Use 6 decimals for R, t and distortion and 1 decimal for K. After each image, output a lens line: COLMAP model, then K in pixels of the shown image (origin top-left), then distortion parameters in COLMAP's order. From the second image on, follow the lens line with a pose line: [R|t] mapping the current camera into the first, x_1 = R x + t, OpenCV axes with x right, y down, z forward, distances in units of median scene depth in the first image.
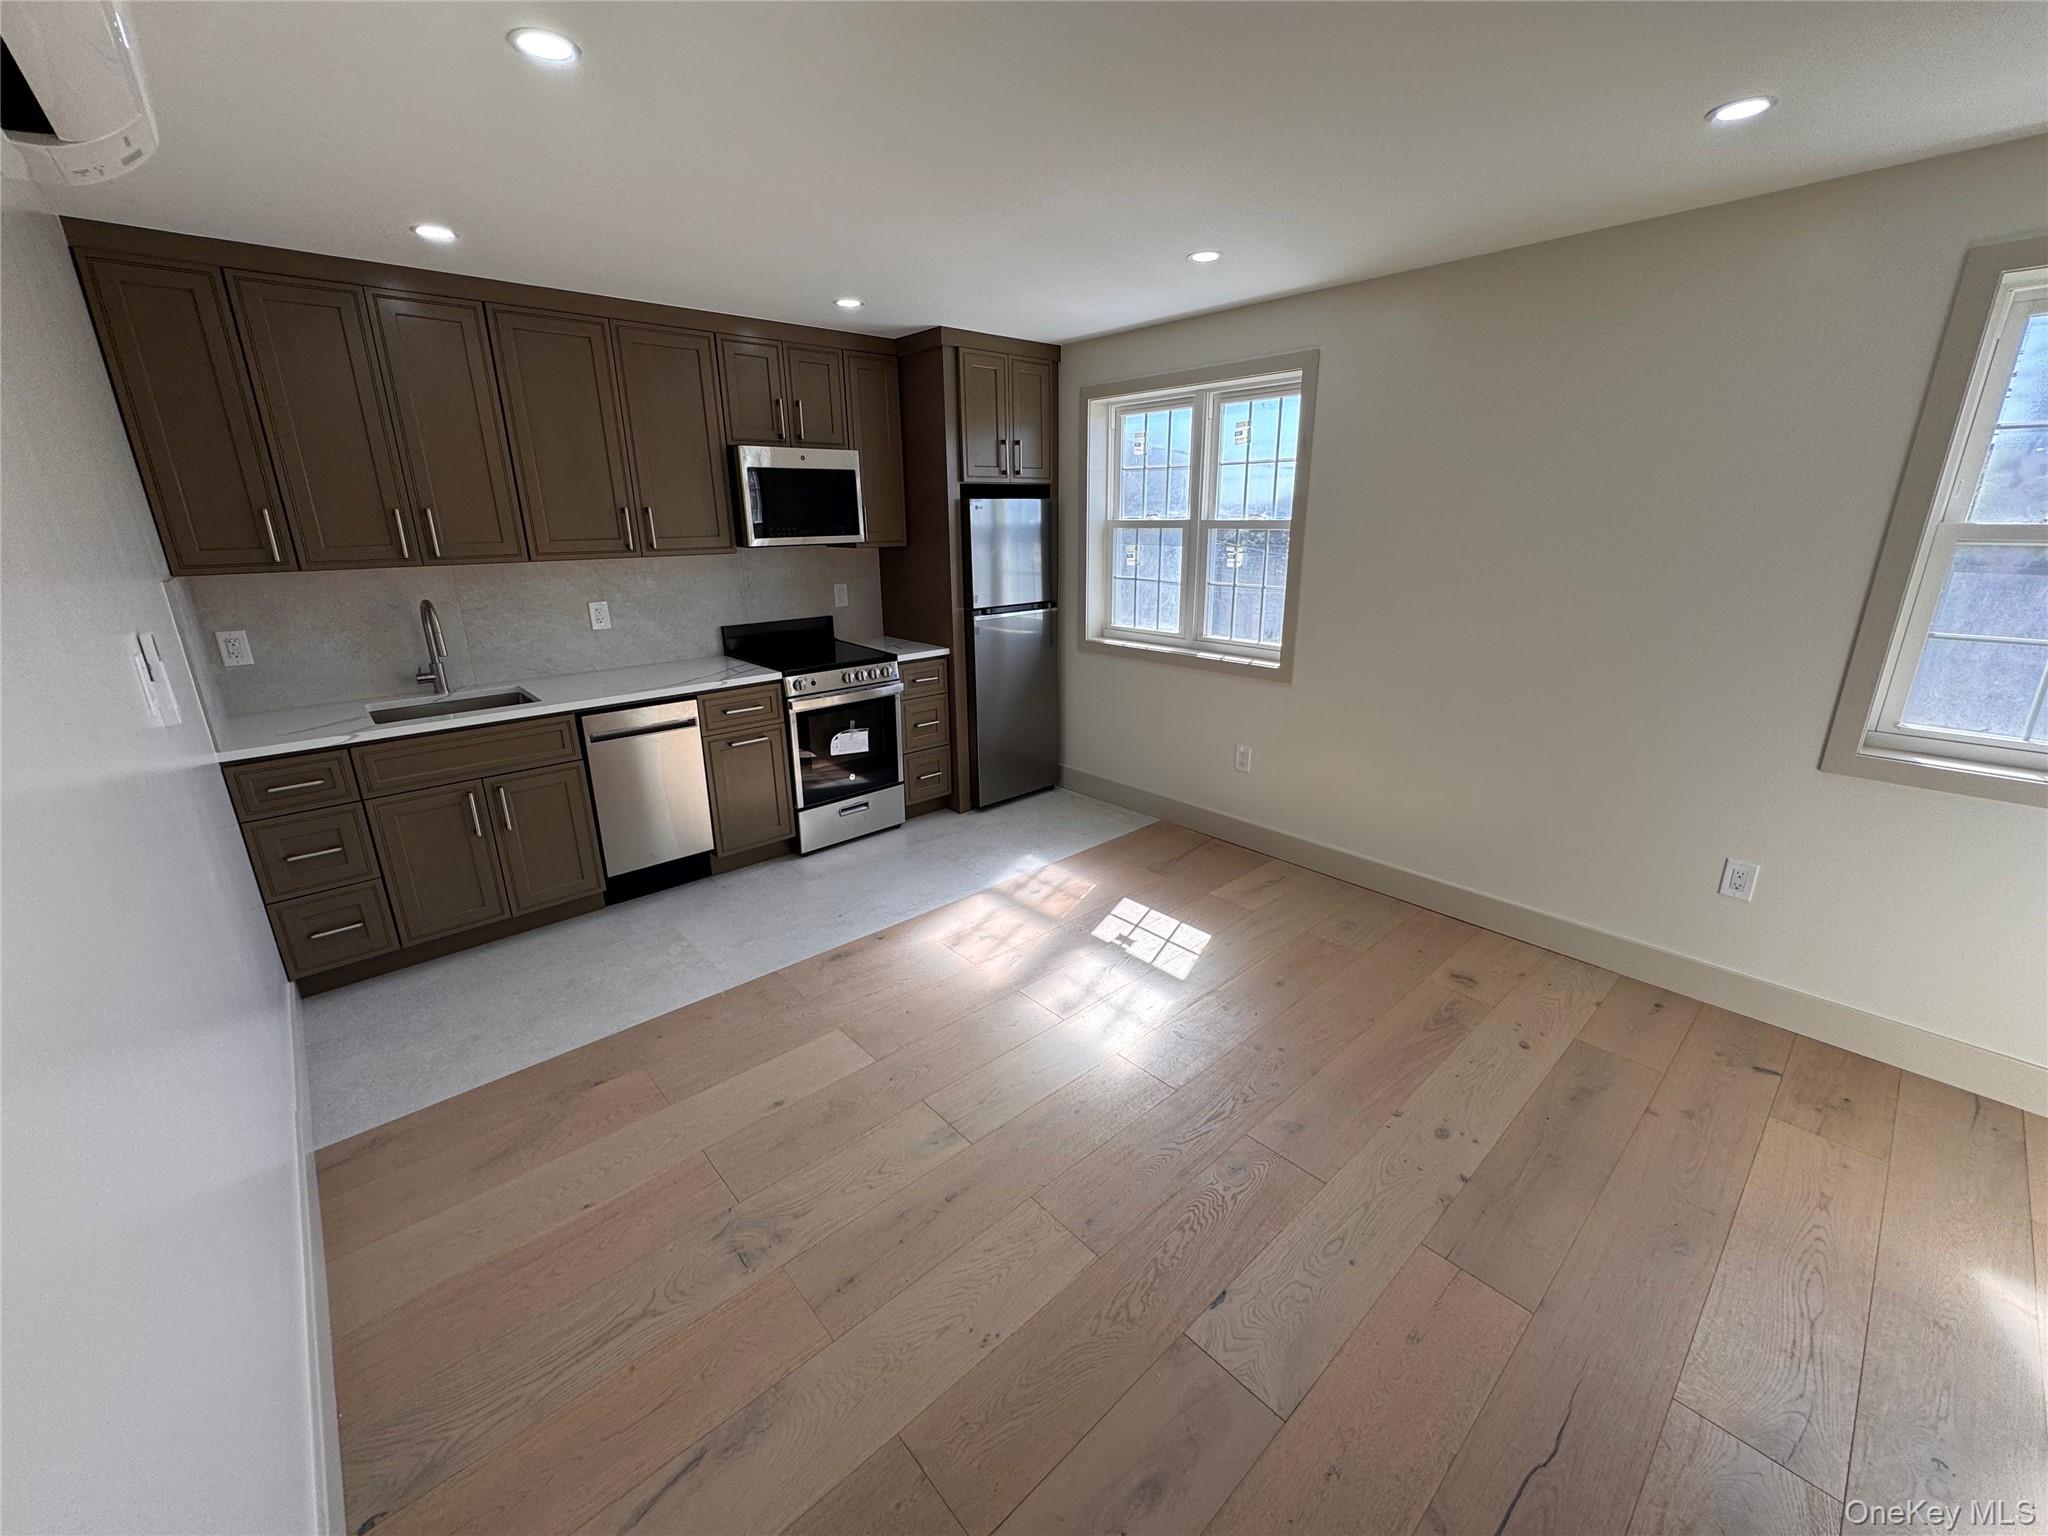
lens RADIAL K [[816.5, 0, 1027.6], [0, 816.5, 762.8], [0, 0, 1]] dist [-0.003540, 0.000390]
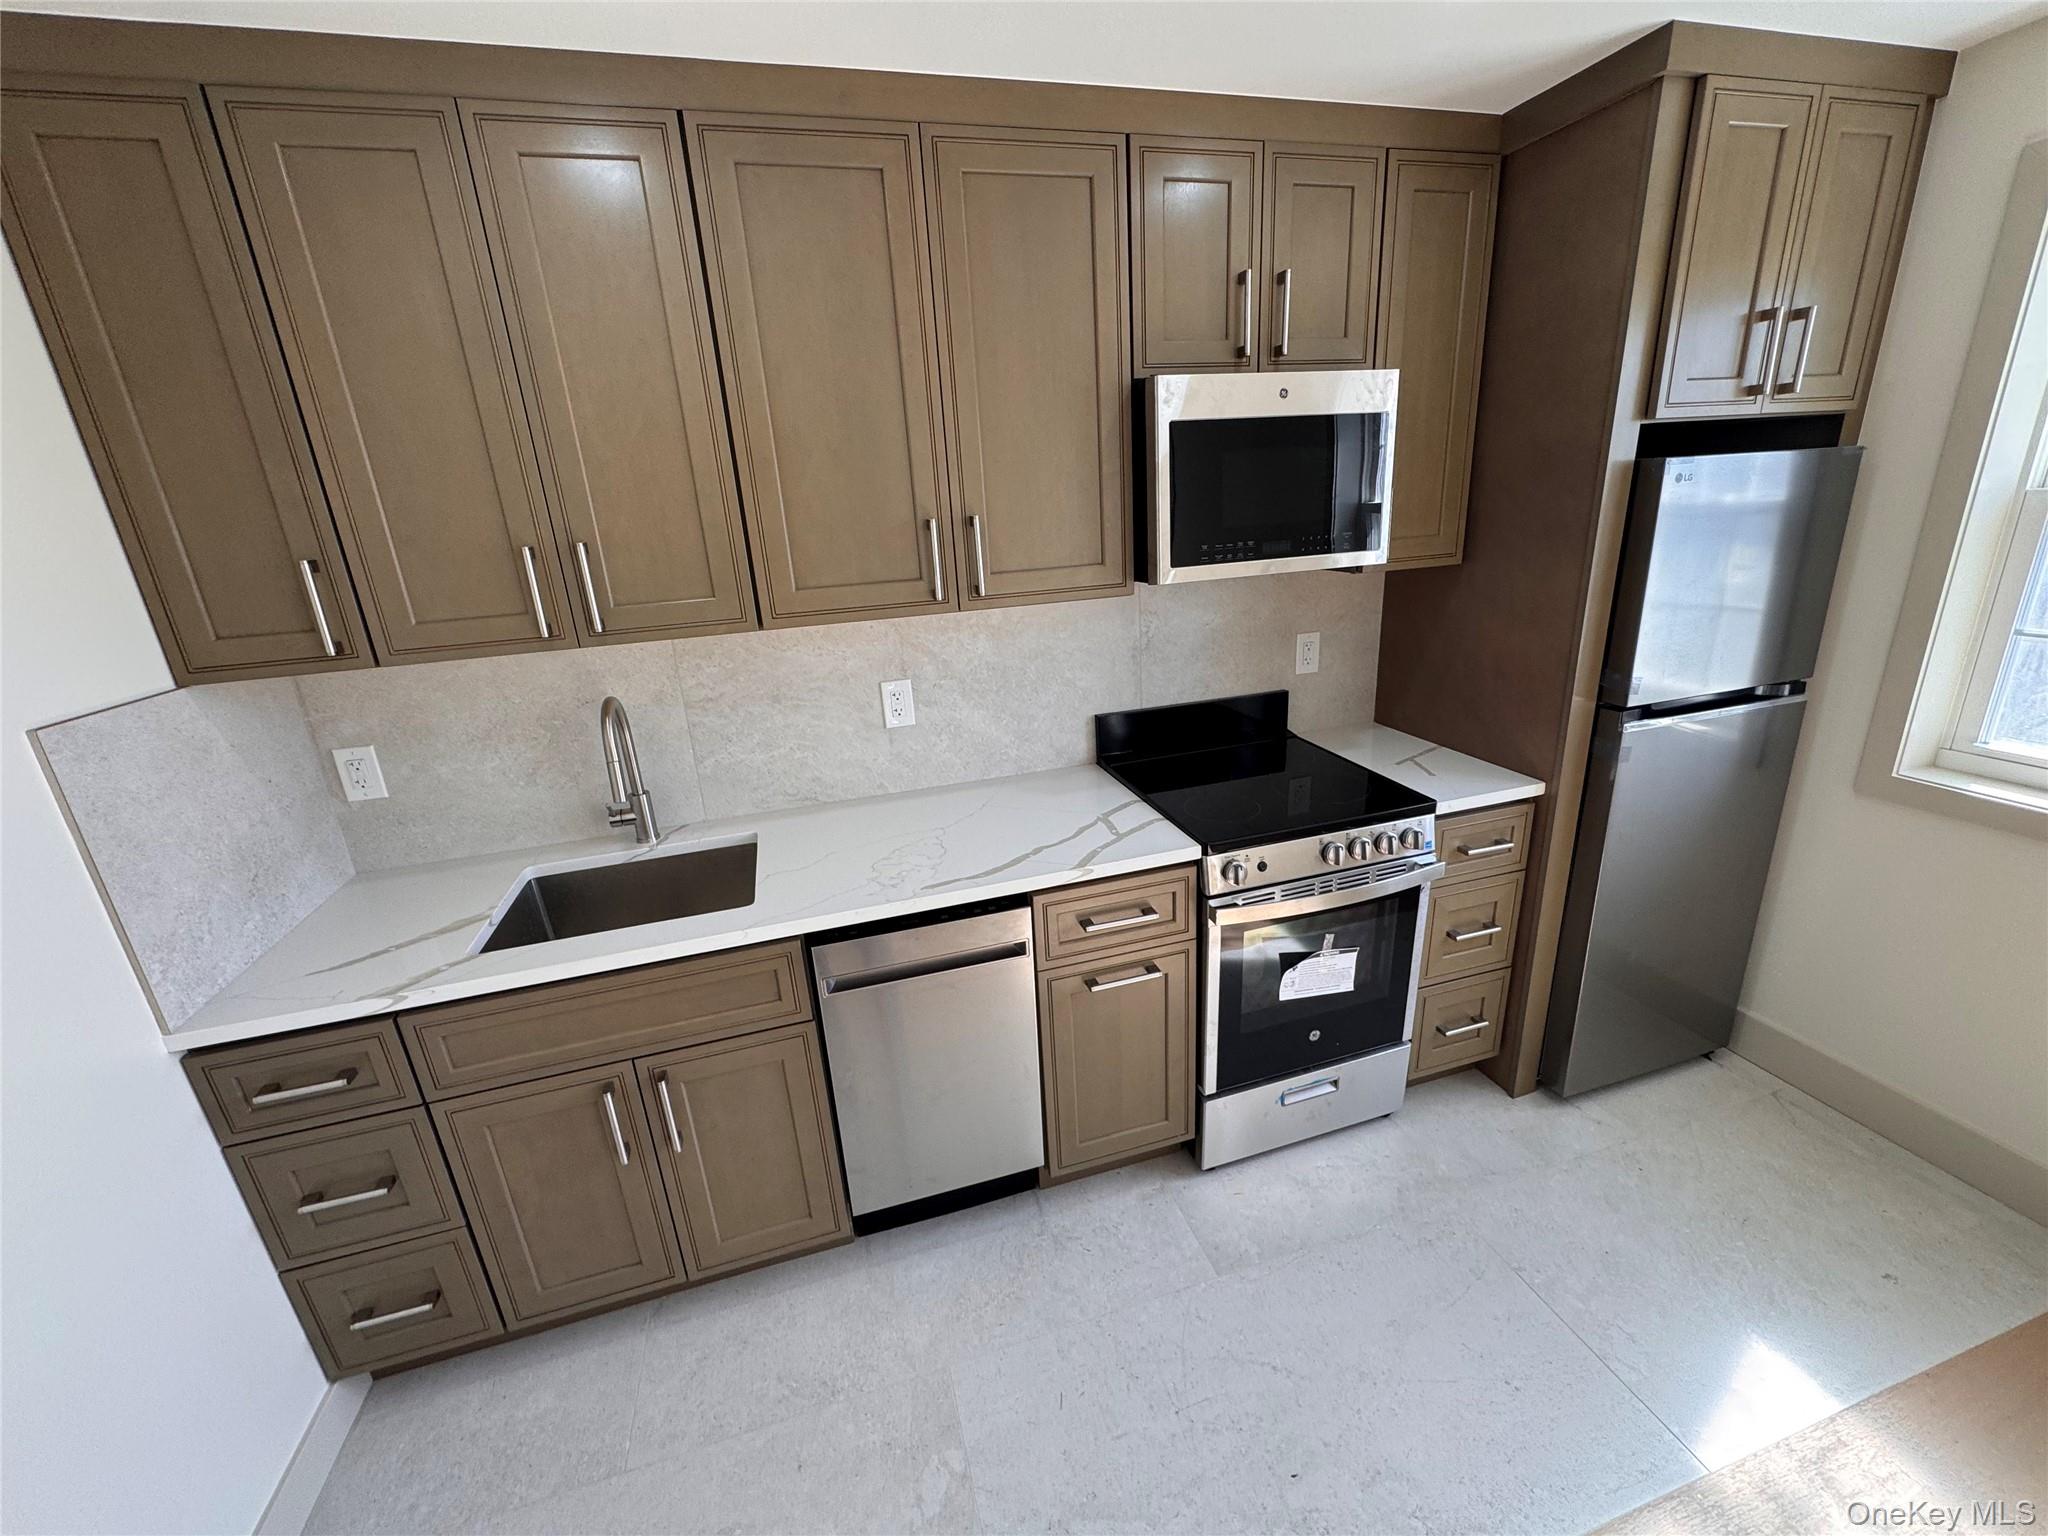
lens RADIAL K [[816.5, 0, 1024.3], [0, 816.5, 762.0], [0, 0, 1]] dist [-0.003540, 0.000390]
pose [[0.899082, 0.091427, -0.428126, -0.196351], [-0.079425, 0.995786, 0.045856, -0.177501], [0.430515, -0.007225, 0.902555, 0.527223]]
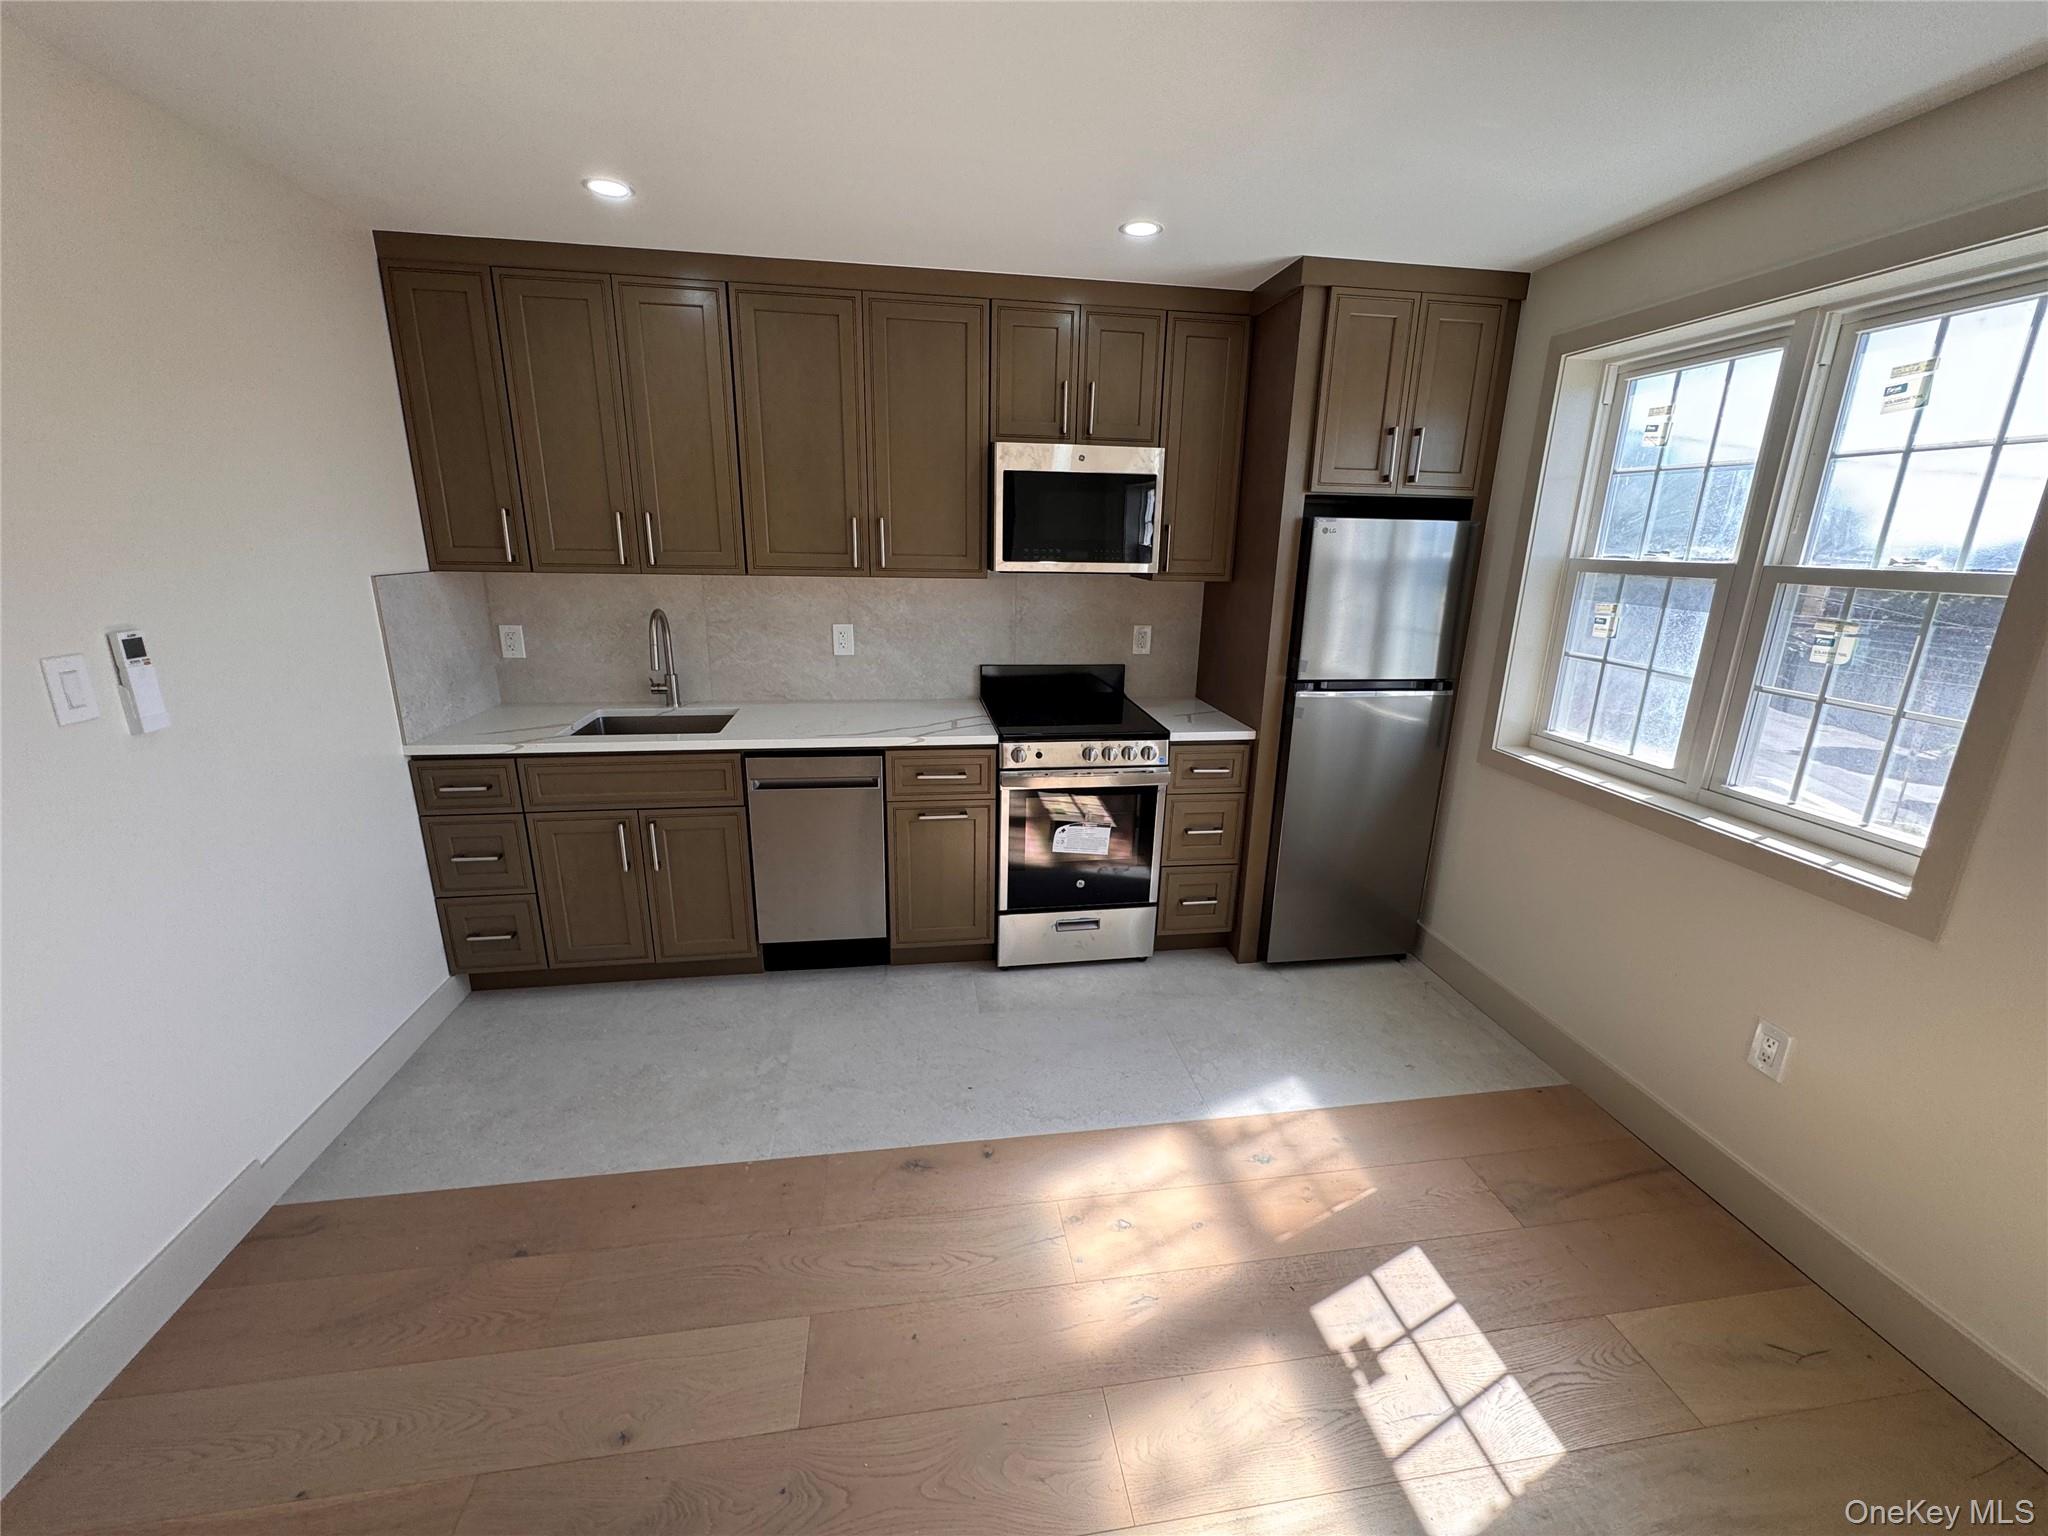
lens RADIAL K [[816.5, 0, 1026.4], [0, 816.5, 762.2], [0, 0, 1]] dist [-0.003540, 0.000390]
pose [[0.836323, 0.172768, -0.520303, 0.124883], [-0.188669, 0.981777, 0.022740, -0.110802], [0.514750, 0.079147, 0.853679, 0.369063]]
